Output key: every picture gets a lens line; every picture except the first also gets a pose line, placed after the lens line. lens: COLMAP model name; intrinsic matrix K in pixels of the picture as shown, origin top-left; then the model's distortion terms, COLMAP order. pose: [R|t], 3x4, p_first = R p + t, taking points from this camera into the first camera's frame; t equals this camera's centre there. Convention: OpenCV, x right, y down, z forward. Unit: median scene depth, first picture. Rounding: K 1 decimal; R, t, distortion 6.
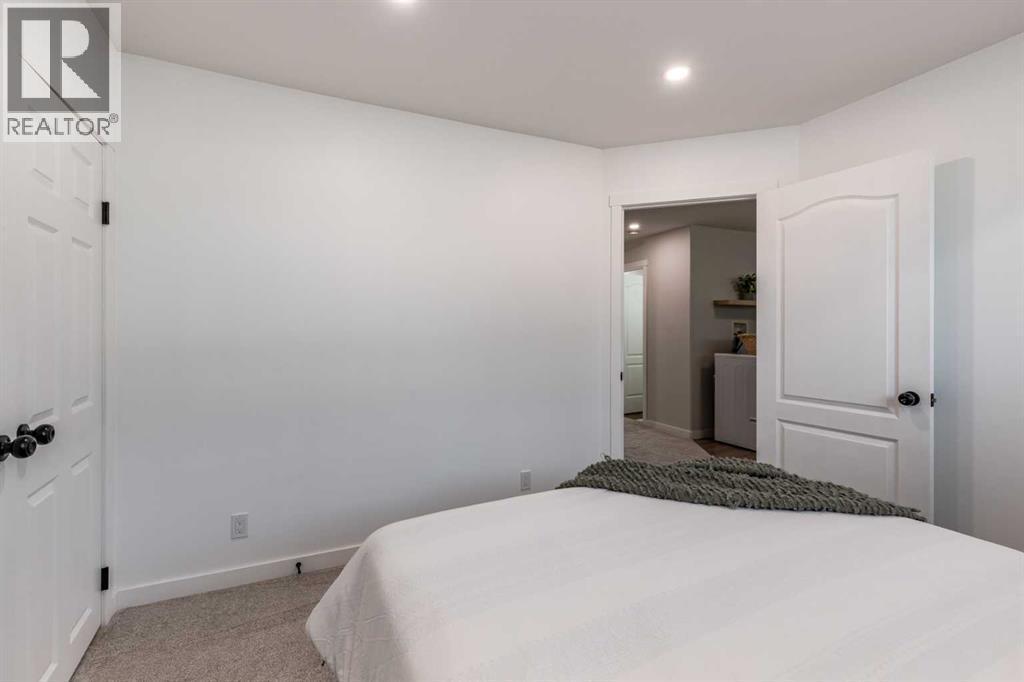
lens RADIAL K [[474.2, 0, 510.6], [0, 474.2, 334.9], [0, 0, 1]] dist [-0.001076, -0.000218]
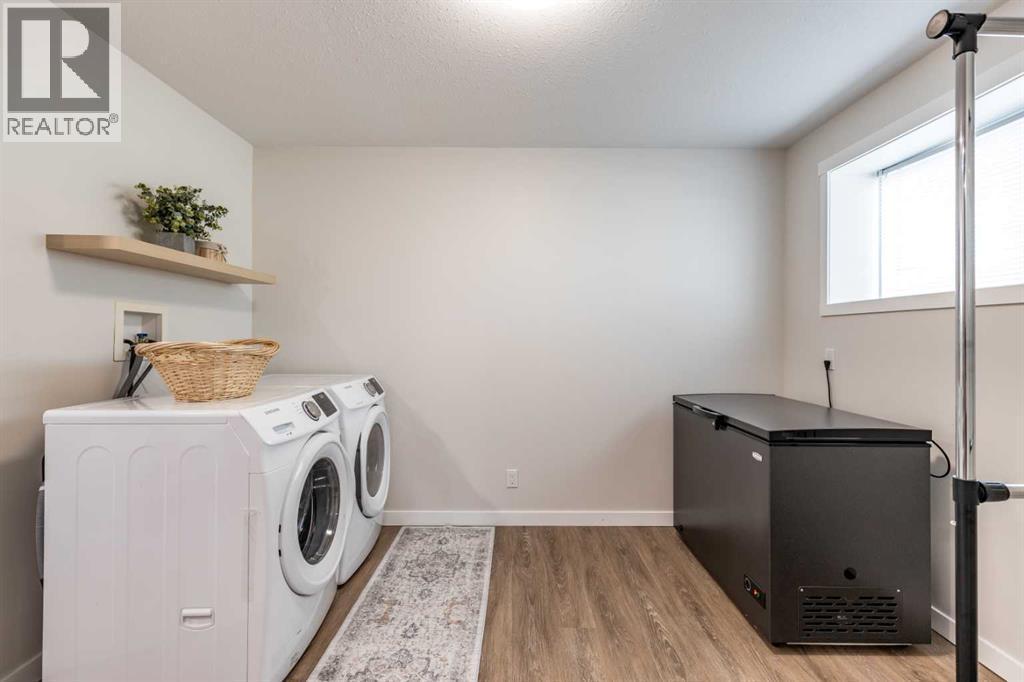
lens RADIAL K [[474.2, 0, 511.7], [0, 474.2, 339.9], [0, 0, 1]] dist [-0.001076, -0.000218]
pose [[0.440987, 0.000541, 0.897513, 0.284110], [0.008620, 0.999951, -0.004839, 0.001193], [-0.897472, 0.009871, 0.440961, 0.590607]]
